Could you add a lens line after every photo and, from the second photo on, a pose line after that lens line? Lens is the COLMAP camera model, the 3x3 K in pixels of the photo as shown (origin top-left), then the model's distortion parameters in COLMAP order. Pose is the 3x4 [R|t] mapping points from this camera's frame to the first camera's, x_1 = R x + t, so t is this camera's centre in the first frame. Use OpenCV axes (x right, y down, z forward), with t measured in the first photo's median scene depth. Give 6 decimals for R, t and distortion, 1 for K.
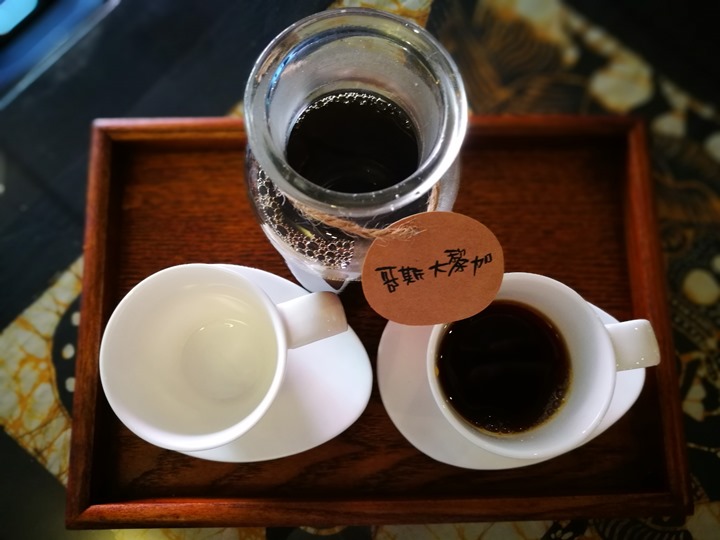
lens RADIAL K [[564.9, 0, 357.2], [0, 564.9, 270.0], [0, 0, 1]] dist [0.004994, -0.000335]
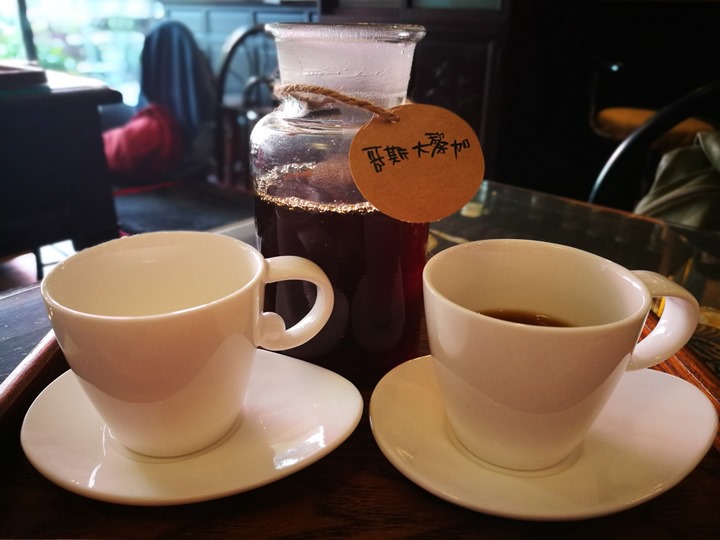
lens RADIAL K [[564.9, 0, 363.5], [0, 564.9, 270.0], [0, 0, 1]] dist [0.004994, -0.000335]
pose [[0.999880, 0.008306, 0.013108, 0.022796], [0.005482, 0.601175, -0.799098, 0.984323], [-0.014518, 0.799074, 0.601057, 0.541979]]
